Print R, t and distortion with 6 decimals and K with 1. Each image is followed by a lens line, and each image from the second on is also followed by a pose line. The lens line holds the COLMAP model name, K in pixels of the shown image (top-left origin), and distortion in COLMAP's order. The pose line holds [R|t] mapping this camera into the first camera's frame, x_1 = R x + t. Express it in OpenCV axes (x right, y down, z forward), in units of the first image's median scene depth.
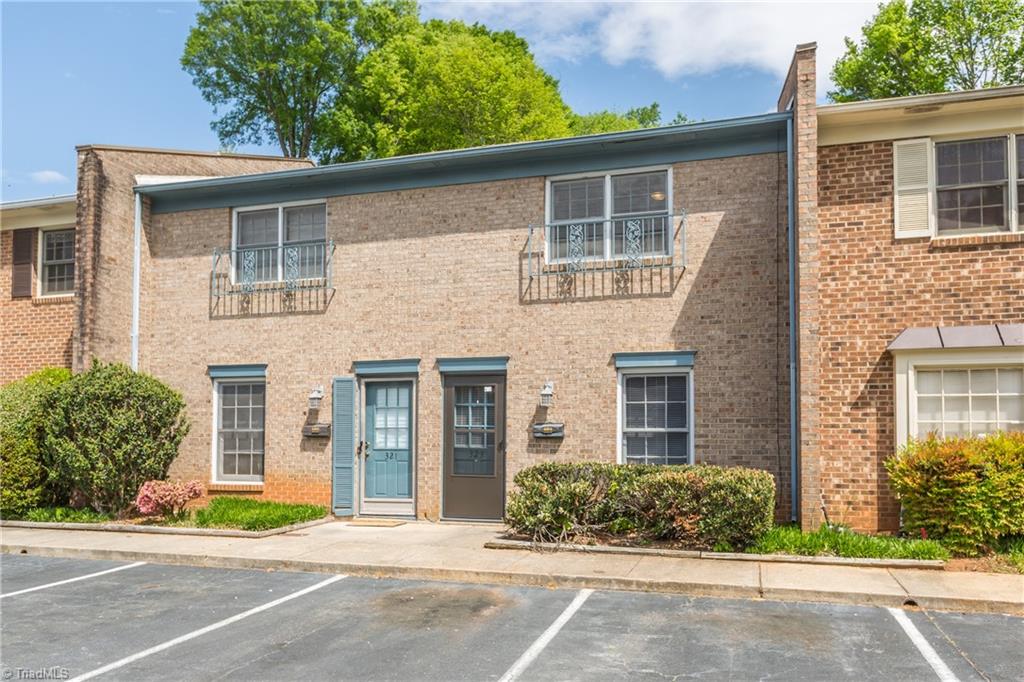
lens RADIAL K [[770.9, 0, 511.8], [0, 770.9, 367.5], [0, 0, 1]] dist [0.001833, -0.001461]
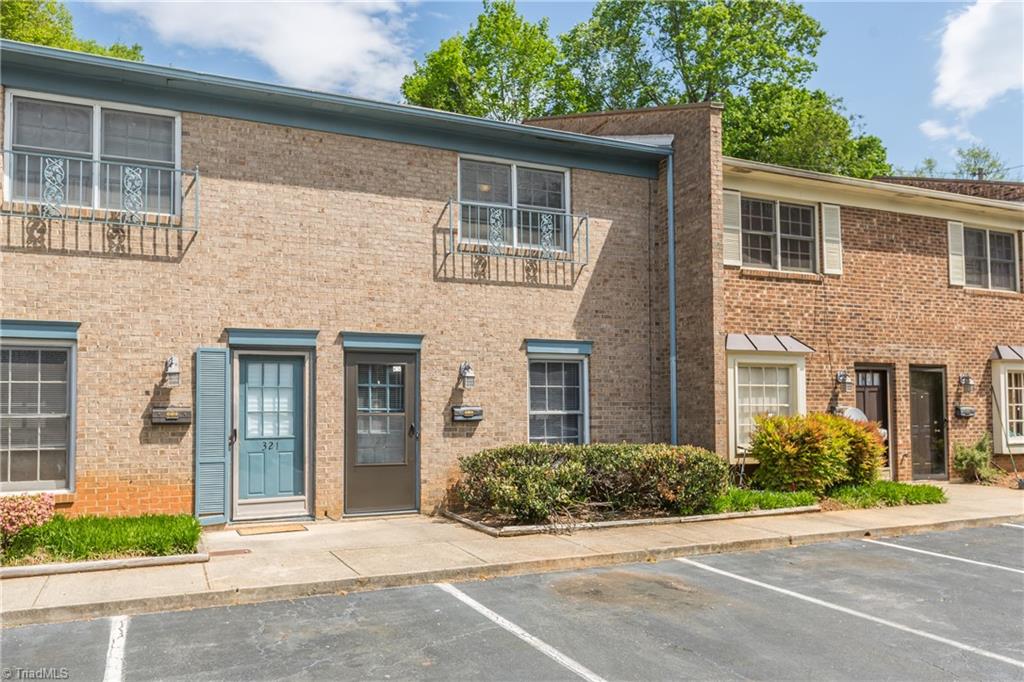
lens RADIAL K [[785.8, 0, 512.0], [0, 785.8, 341.0], [0, 0, 1]] dist [0.001473, -0.001130]
pose [[0.739627, 0.053676, 0.670874, -0.578171], [-0.050959, 0.998419, -0.023702, 0.010532], [-0.671085, -0.016656, 0.741193, 0.224019]]
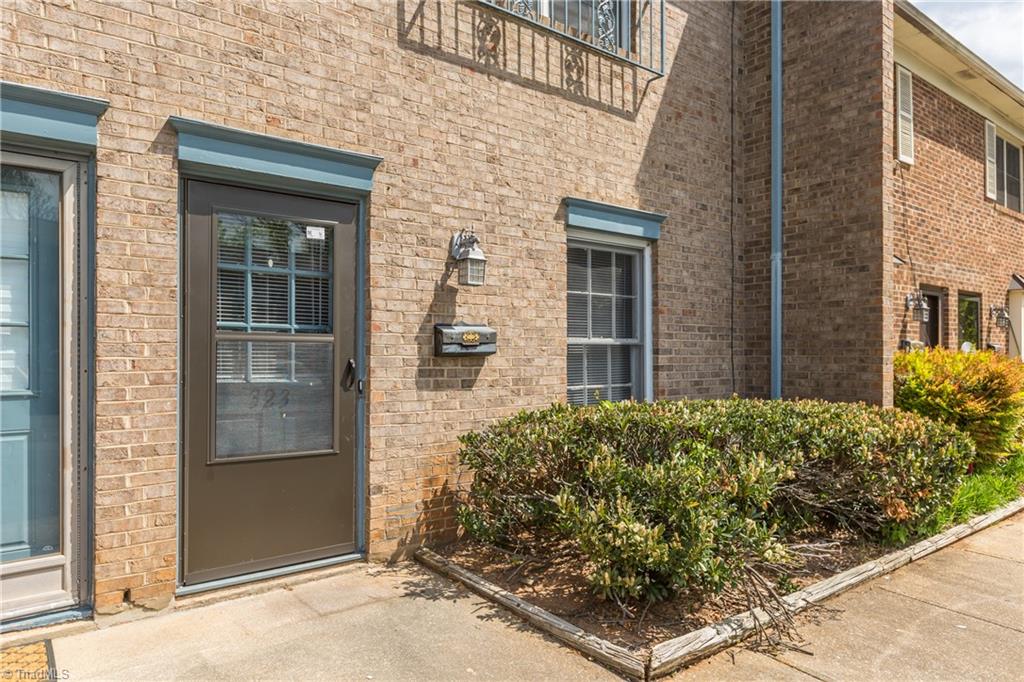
lens RADIAL K [[658.2, 0, 509.6], [0, 658.2, 337.9], [0, 0, 1]] dist [-0.000021, -0.000637]
pose [[0.564785, 0.015693, 0.825089, -0.260760], [-0.076115, 0.996548, 0.033147, 0.065049], [-0.821721, -0.081523, 0.564029, 0.749854]]
